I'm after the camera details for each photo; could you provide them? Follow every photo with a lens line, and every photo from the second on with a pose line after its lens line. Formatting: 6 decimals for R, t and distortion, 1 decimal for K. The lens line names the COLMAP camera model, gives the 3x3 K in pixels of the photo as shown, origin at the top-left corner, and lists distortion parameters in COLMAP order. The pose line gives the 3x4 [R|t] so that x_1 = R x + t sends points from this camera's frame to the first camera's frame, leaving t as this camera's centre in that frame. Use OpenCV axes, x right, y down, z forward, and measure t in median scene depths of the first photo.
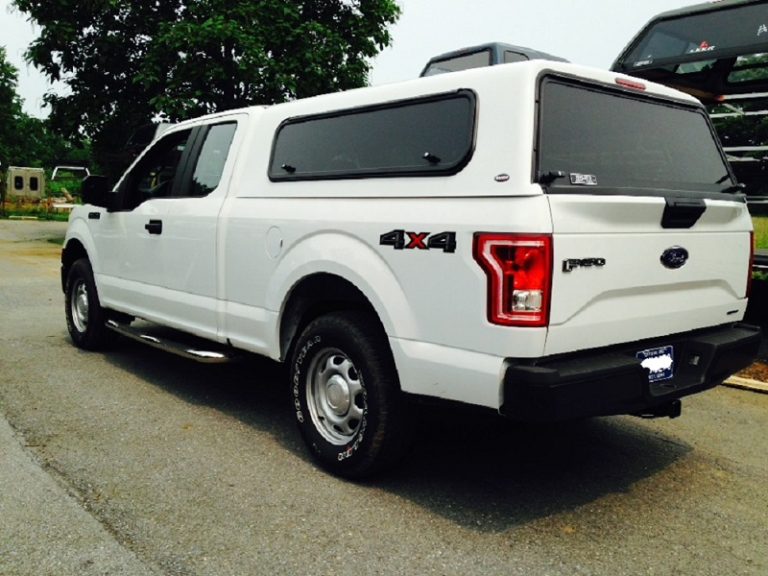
lens RADIAL K [[745.6, 0, 400.8], [0, 745.6, 288.8], [0, 0, 1]] dist [0.103325, -0.013112]
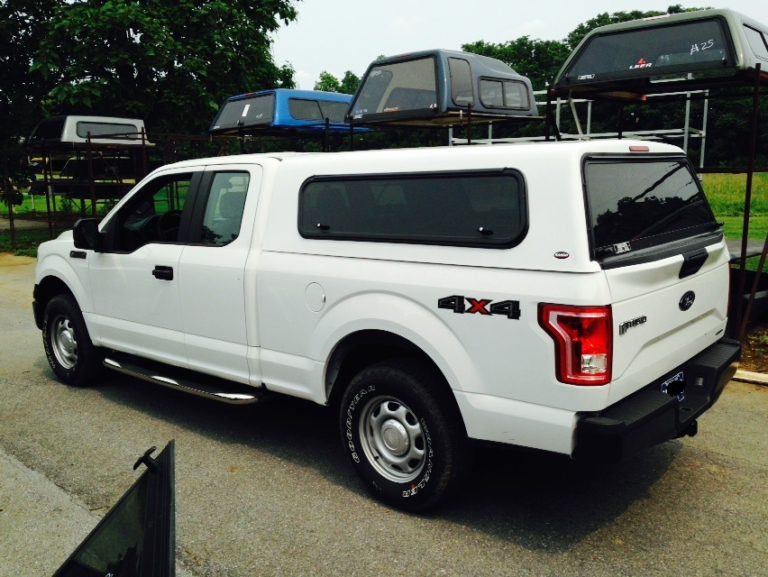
lens RADIAL K [[745.6, 0, 400.8], [0, 745.6, 289.3], [0, 0, 1]] dist [0.103325, -0.013112]
pose [[0.986537, -0.072838, 0.146424, -0.227143], [0.063475, 0.995689, 0.067634, -0.153922], [-0.150720, -0.057429, 0.986907, -0.081457]]
